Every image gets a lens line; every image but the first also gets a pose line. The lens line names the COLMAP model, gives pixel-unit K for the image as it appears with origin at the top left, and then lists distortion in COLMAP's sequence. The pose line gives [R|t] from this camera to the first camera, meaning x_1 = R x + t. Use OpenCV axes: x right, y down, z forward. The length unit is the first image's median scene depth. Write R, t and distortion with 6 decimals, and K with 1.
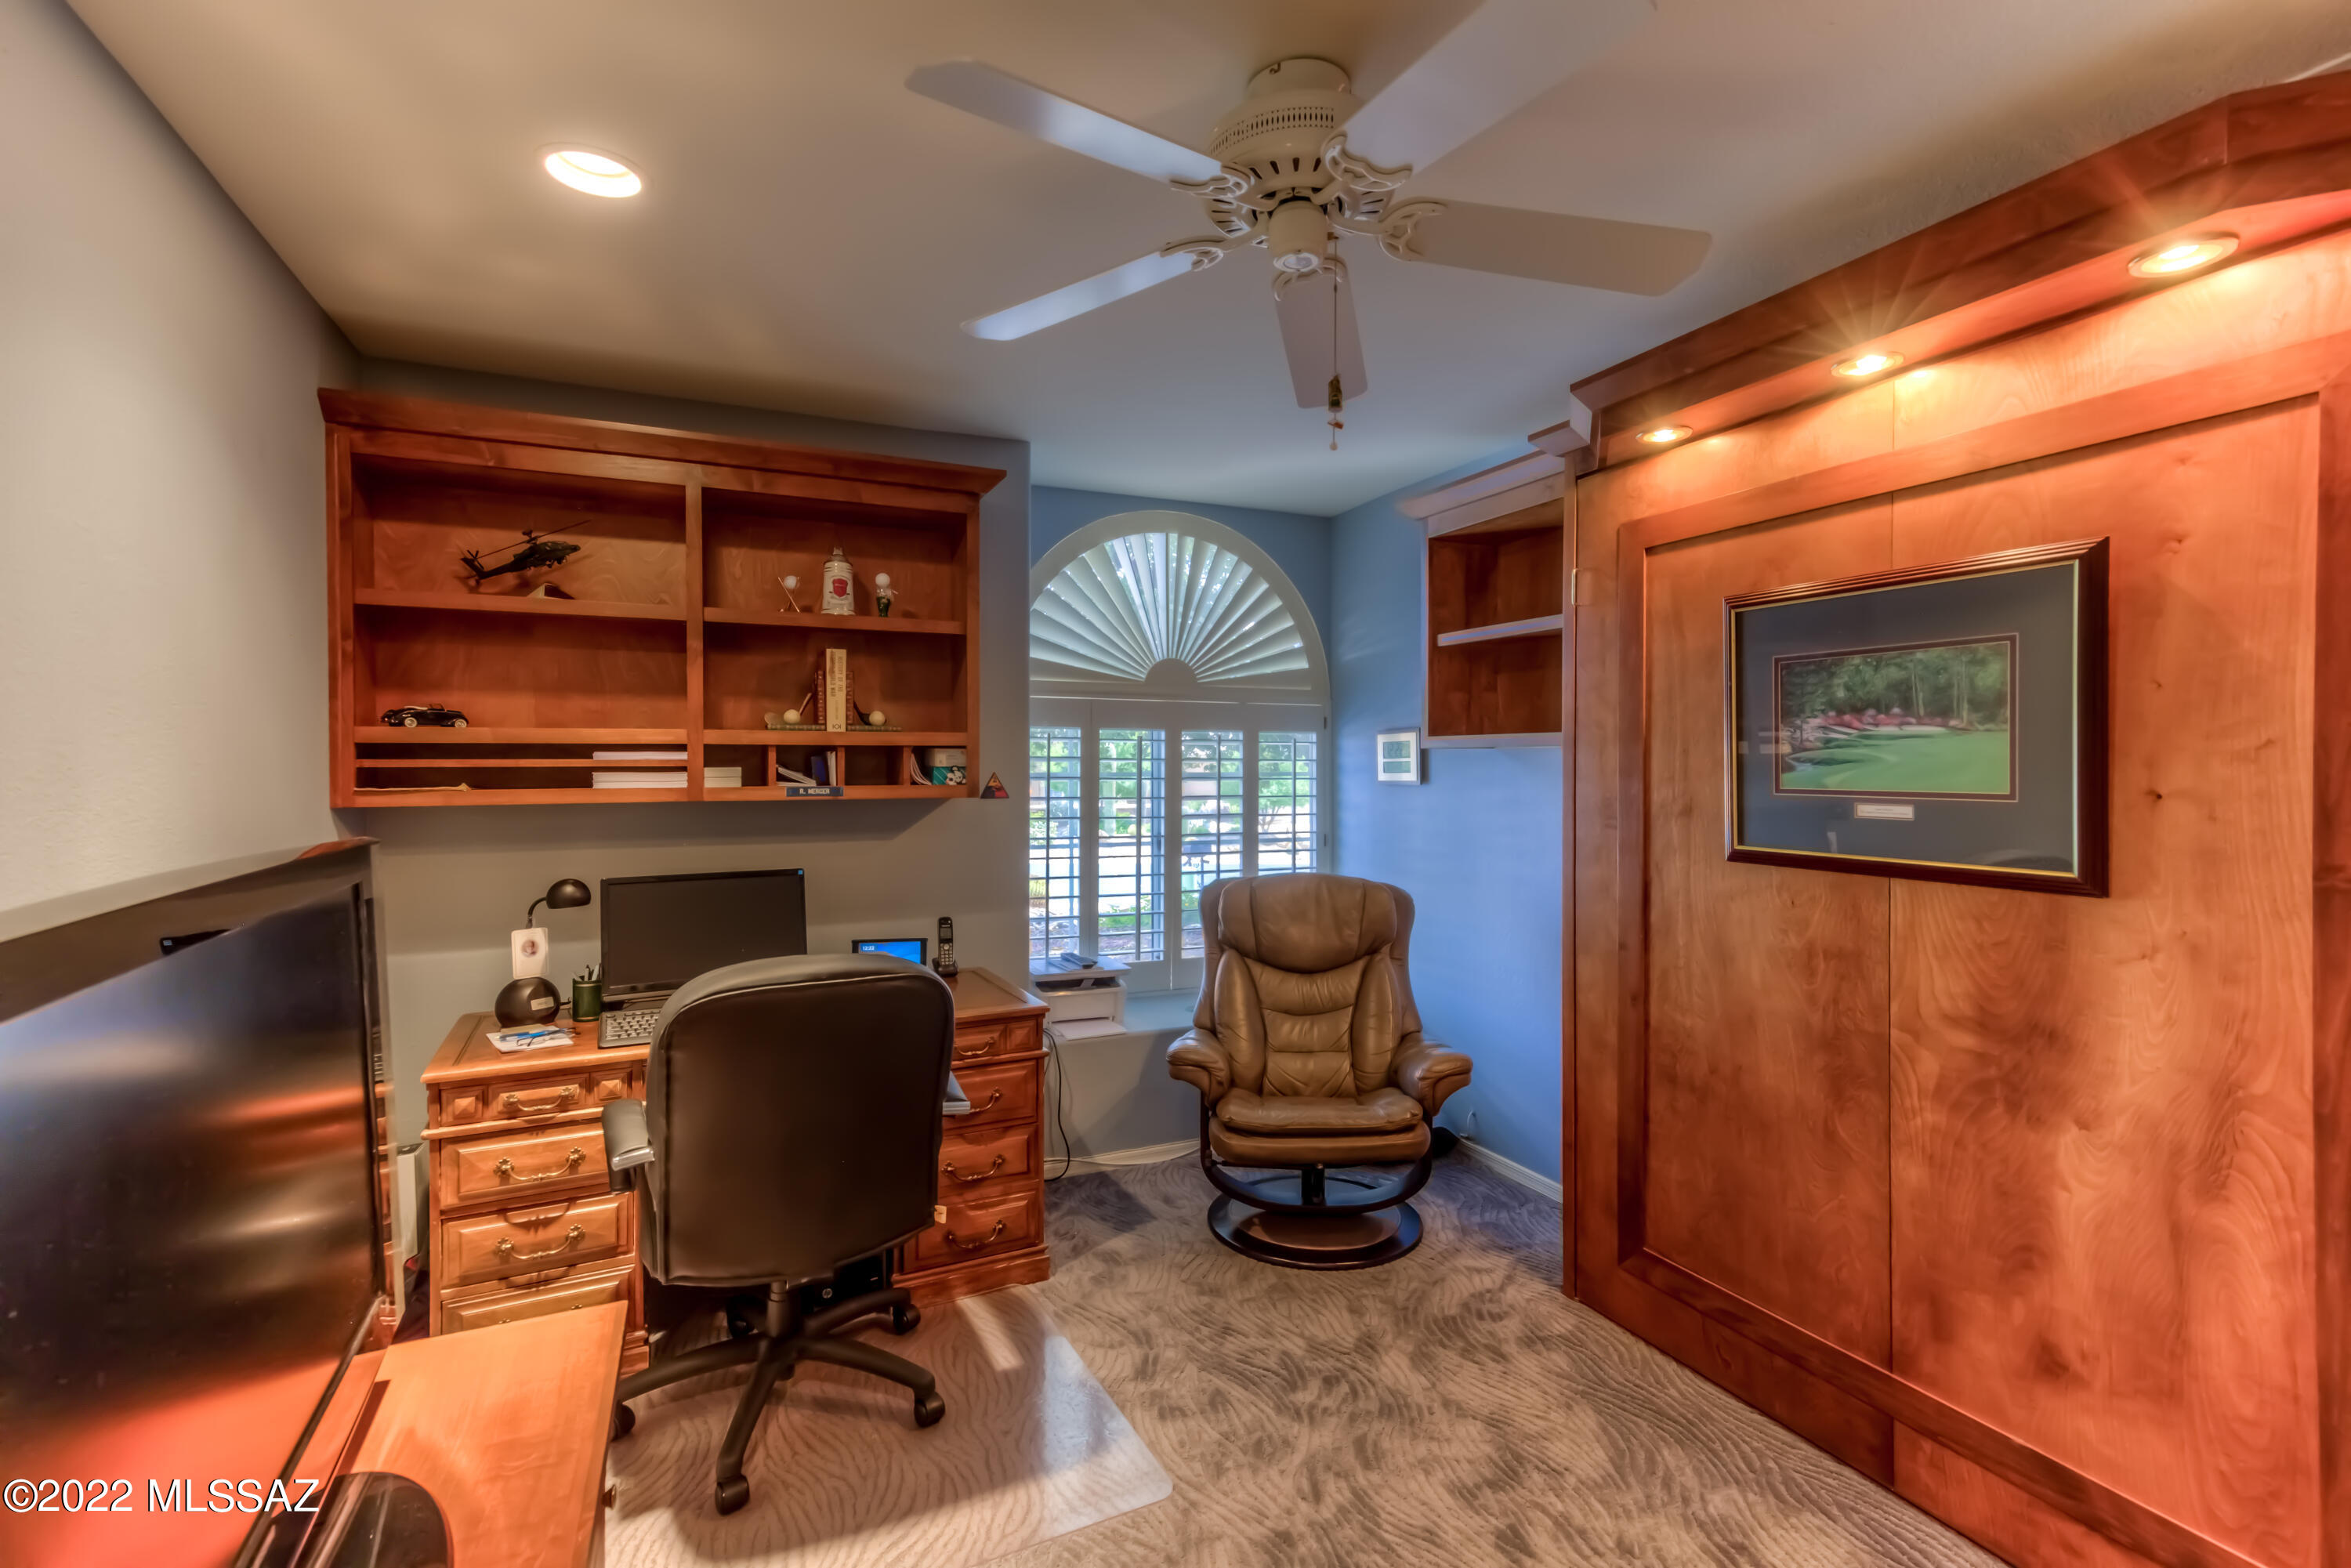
lens RADIAL K [[1079.7, 0, 1178.9], [0, 1079.7, 777.0], [0, 0, 1]] dist [0.021080, 0.001842]
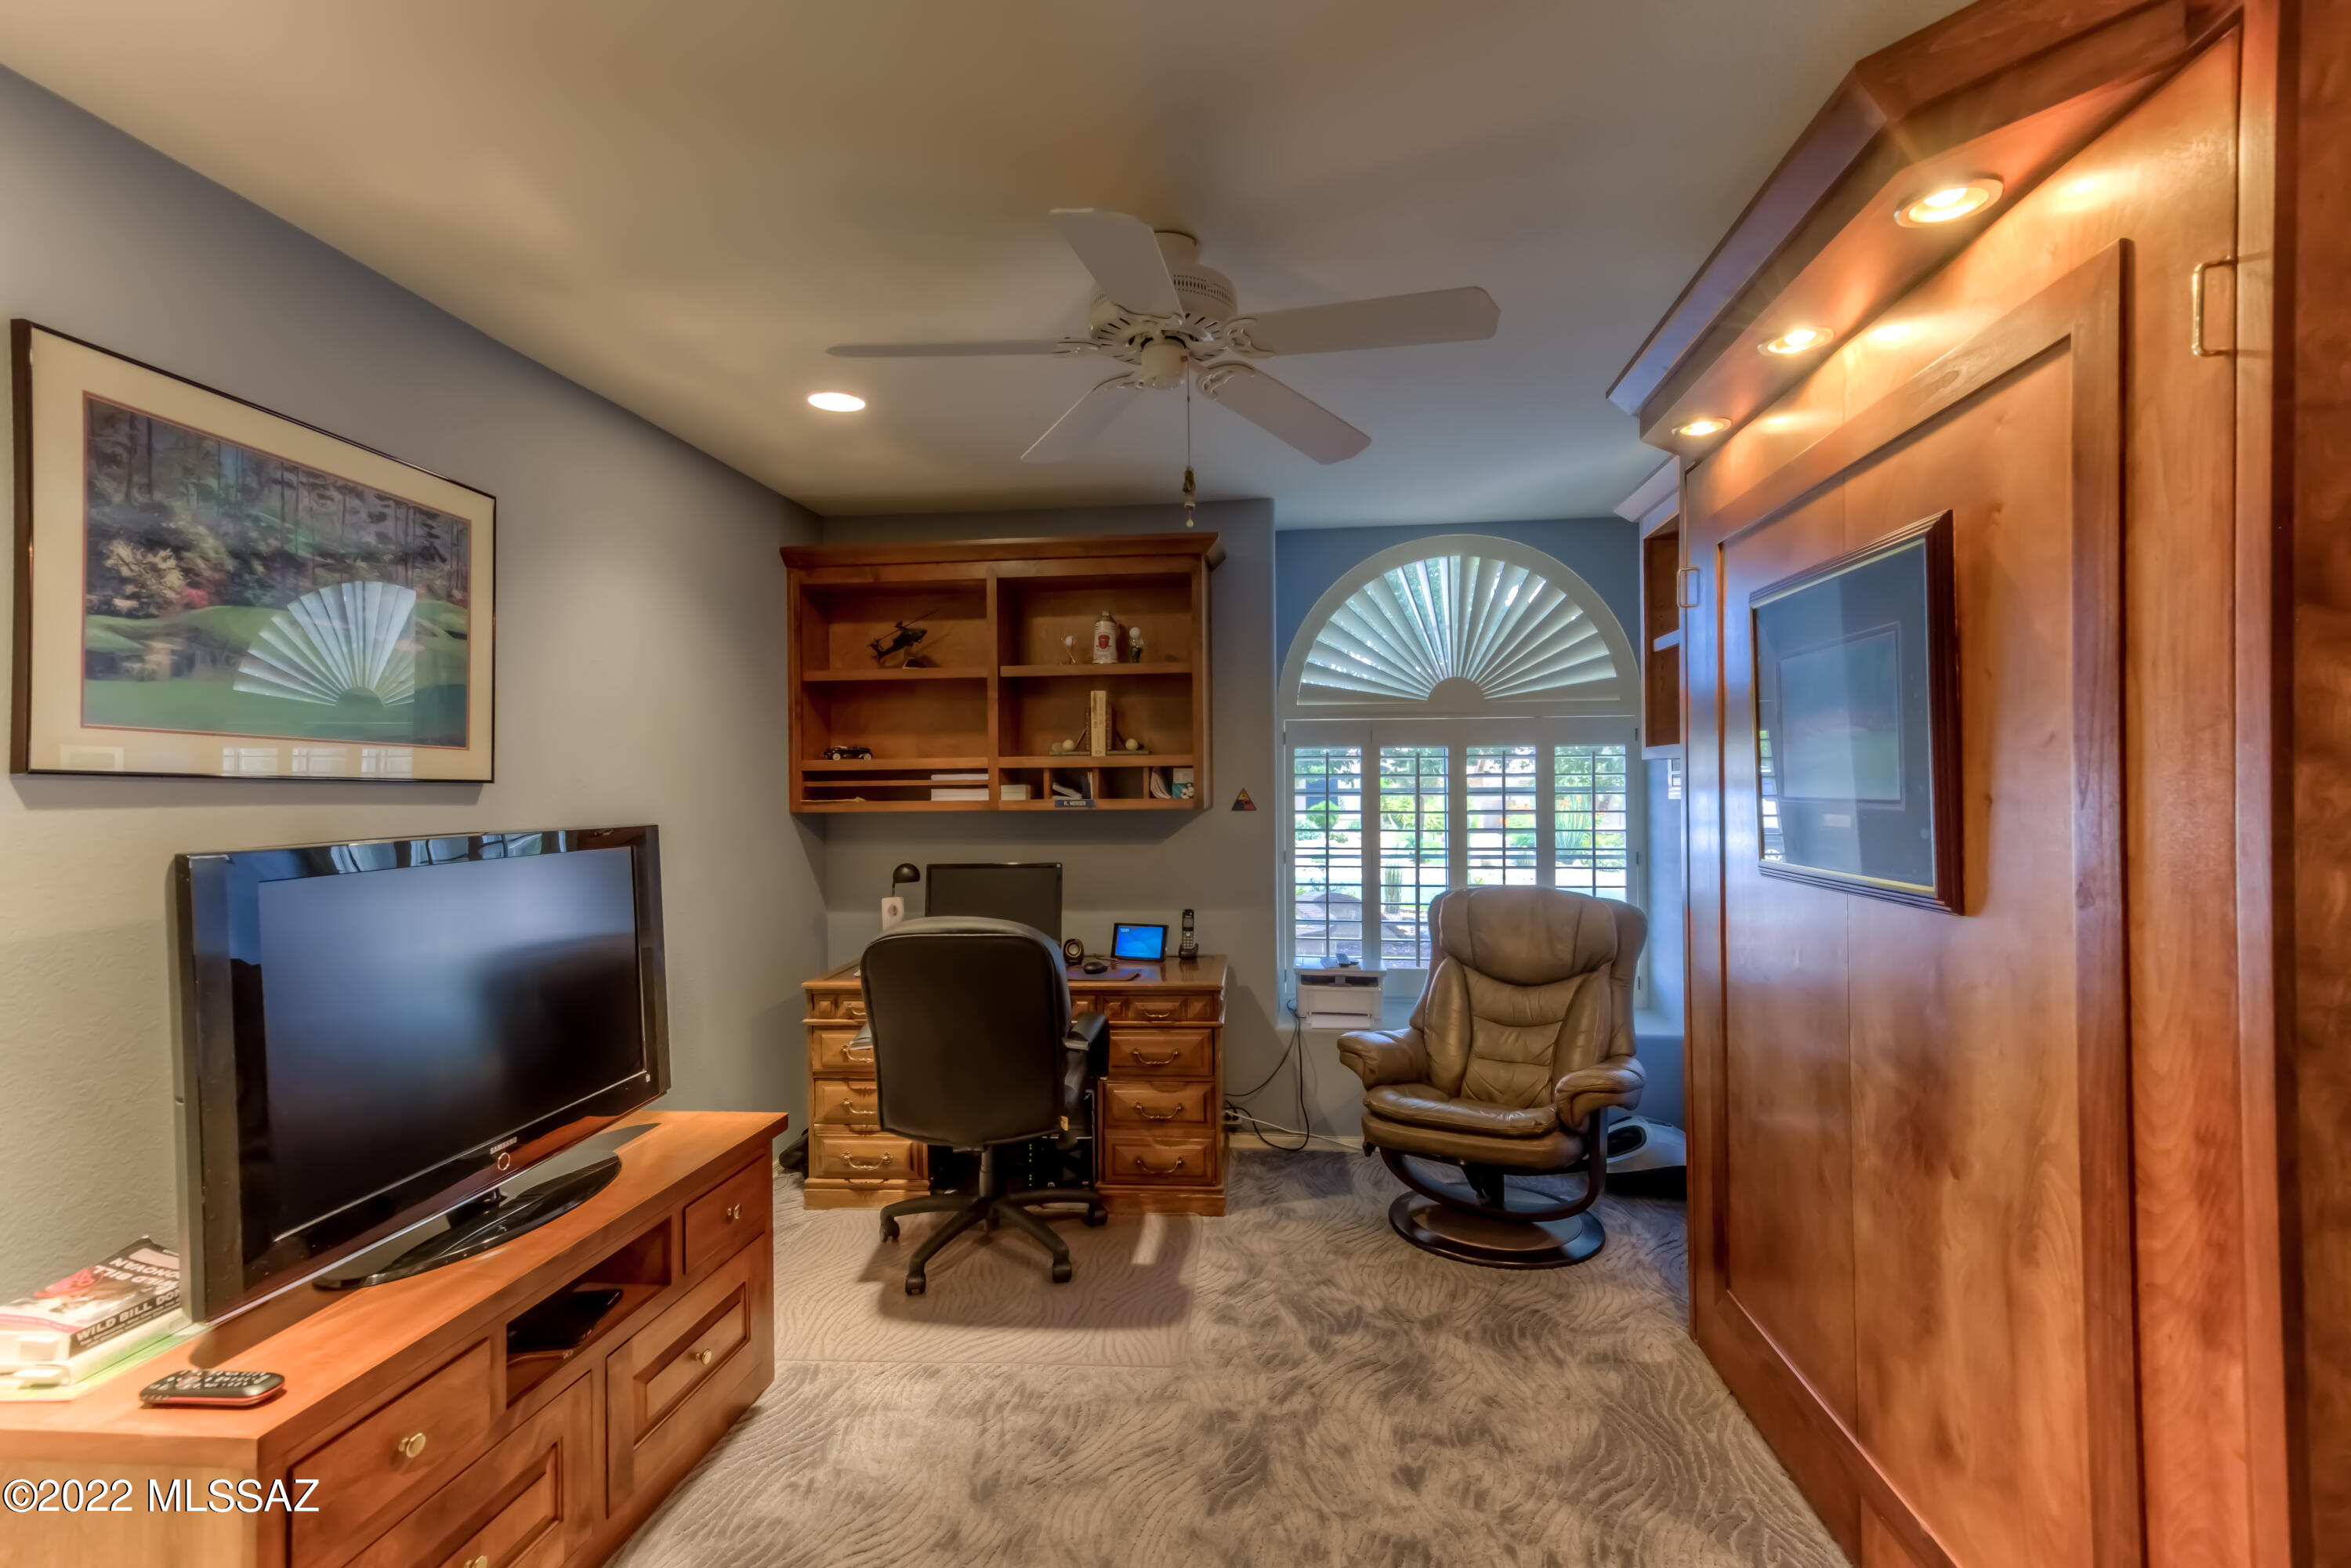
lens RADIAL K [[1079.7, 0, 1134.3], [0, 1079.7, 788.8], [0, 0, 1]] dist [0.021080, 0.001842]
pose [[0.852695, -0.006465, -0.522369, 0.413707], [0.002468, 0.999962, -0.008347, 0.007430], [0.522403, 0.005829, 0.852679, -0.058057]]
